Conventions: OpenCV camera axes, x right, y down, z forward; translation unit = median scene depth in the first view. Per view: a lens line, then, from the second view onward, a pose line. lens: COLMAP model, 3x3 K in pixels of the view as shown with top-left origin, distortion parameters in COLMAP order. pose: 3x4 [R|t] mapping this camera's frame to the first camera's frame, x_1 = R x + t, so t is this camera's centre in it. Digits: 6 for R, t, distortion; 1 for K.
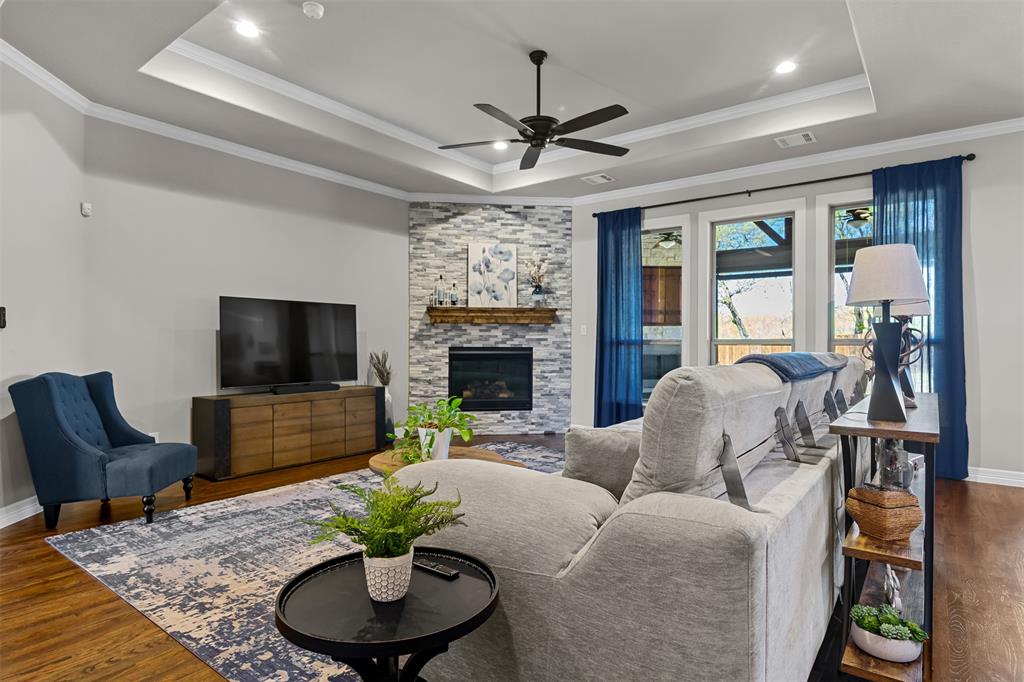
lens RADIAL K [[553.5, 0, 511.0], [0, 553.5, 345.4], [0, 0, 1]] dist [0.005130, 0.000047]
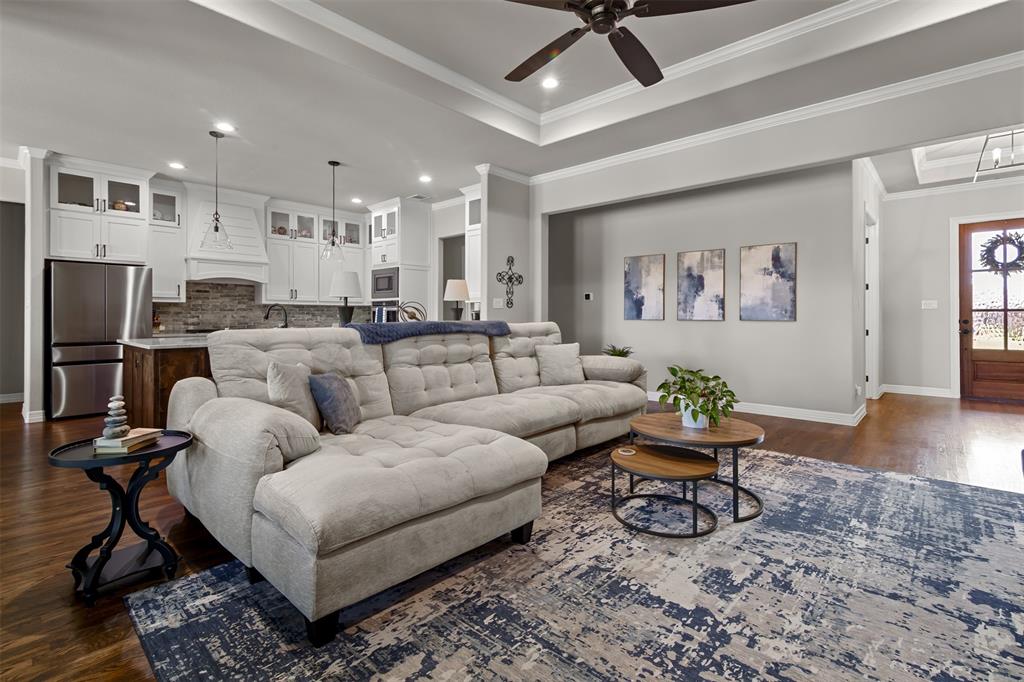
lens RADIAL K [[477.6, 0, 503.1], [0, 477.6, 316.9], [0, 0, 1]] dist [0.000702, 0.000525]
pose [[-0.994909, -0.003392, 0.100718, 0.066615], [-0.003167, 0.999992, 0.002393, -0.001734], [-0.100725, 0.002062, -0.994912, 0.946575]]
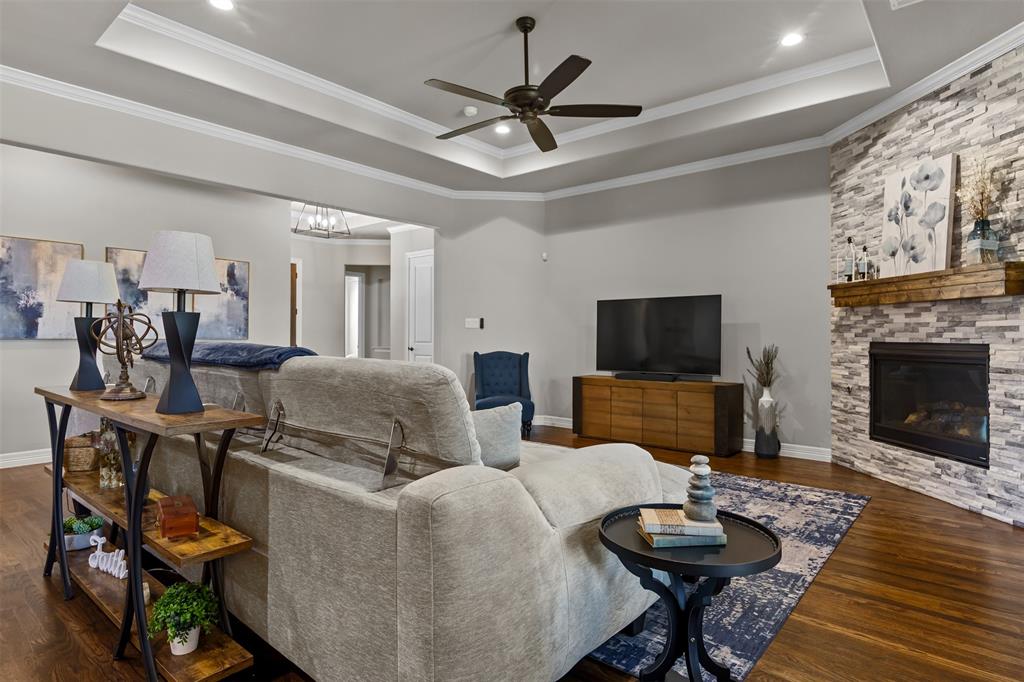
lens RADIAL K [[555.8, 0, 514.1], [0, 555.8, 334.1], [0, 0, 1]] dist [-0.002927, 0.000013]
pose [[-0.043754, -0.004468, -0.999032, 0.573953], [-0.005104, 0.999978, -0.004249, -0.001487], [0.999029, 0.004913, -0.043776, 0.604342]]
